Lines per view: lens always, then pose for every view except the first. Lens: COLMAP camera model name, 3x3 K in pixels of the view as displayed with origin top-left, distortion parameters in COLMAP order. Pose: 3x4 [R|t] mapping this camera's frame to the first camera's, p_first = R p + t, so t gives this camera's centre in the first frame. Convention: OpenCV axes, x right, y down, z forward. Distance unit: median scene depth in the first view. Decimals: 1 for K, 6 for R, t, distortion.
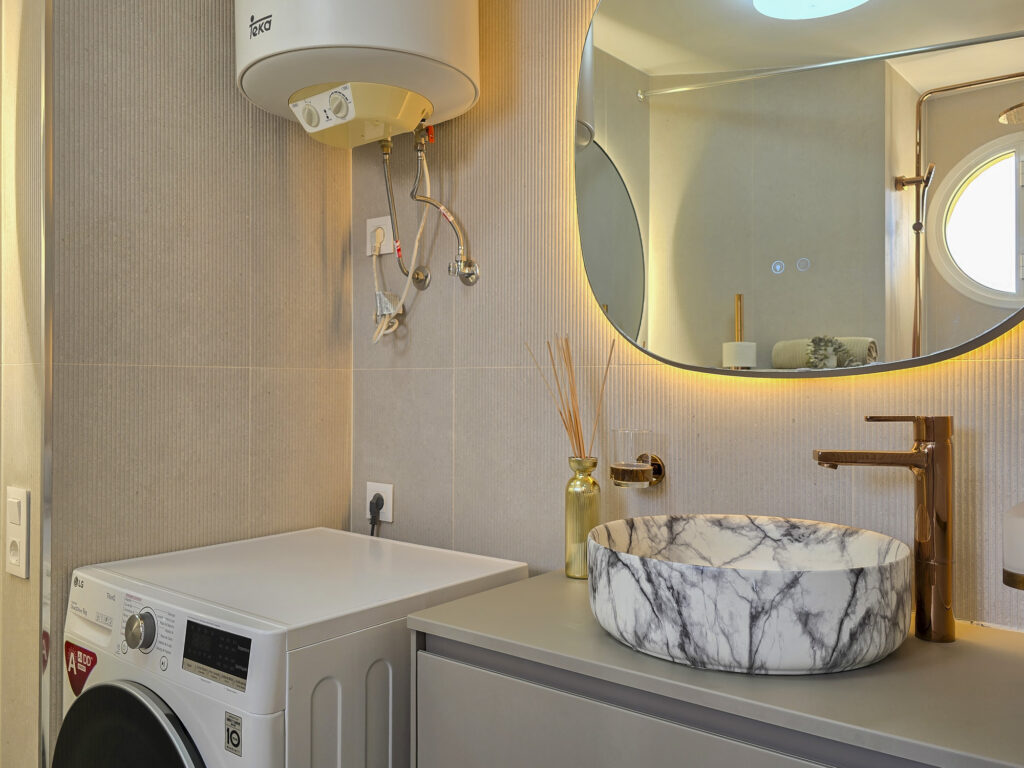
lens RADIAL K [[739.9, 0, 512.0], [0, 739.9, 384.0], [0, 0, 1]] dist [0.055810, -0.054643]
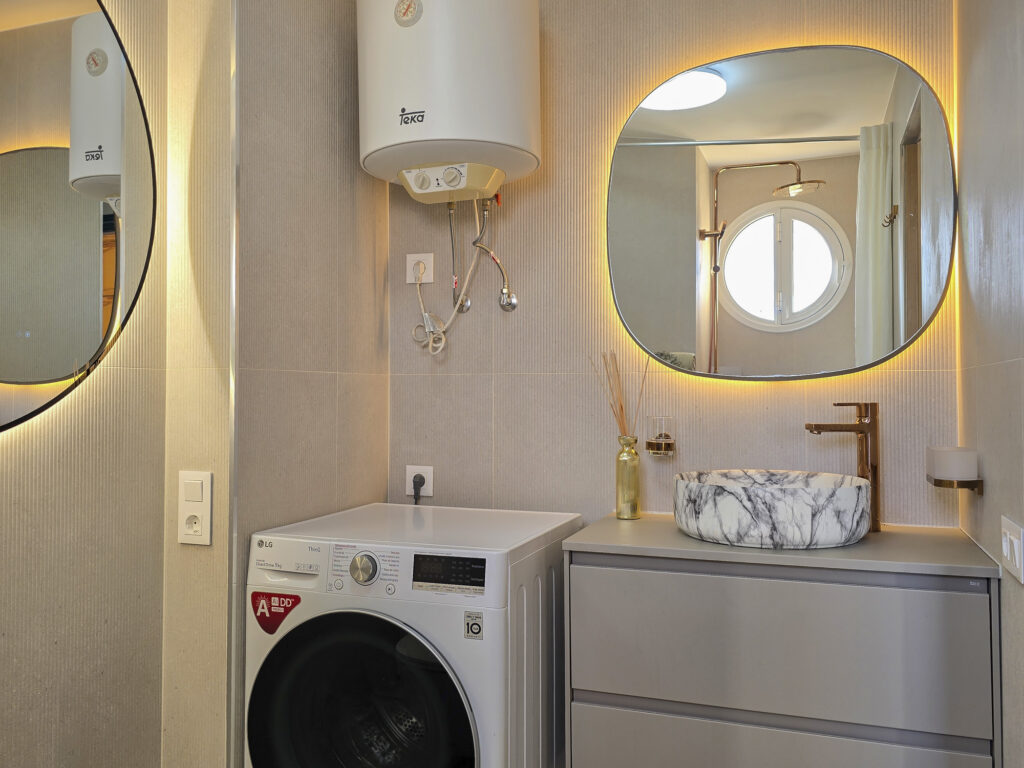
lens RADIAL K [[703.4, 0, 507.9], [0, 703.4, 381.1], [0, 0, 1]] dist [0.066200, -0.071606]
pose [[0.957137, 0.002359, 0.289625, -0.694173], [0.001867, 0.999896, -0.014316, 0.014730], [-0.289629, 0.014243, 0.957033, -0.328440]]
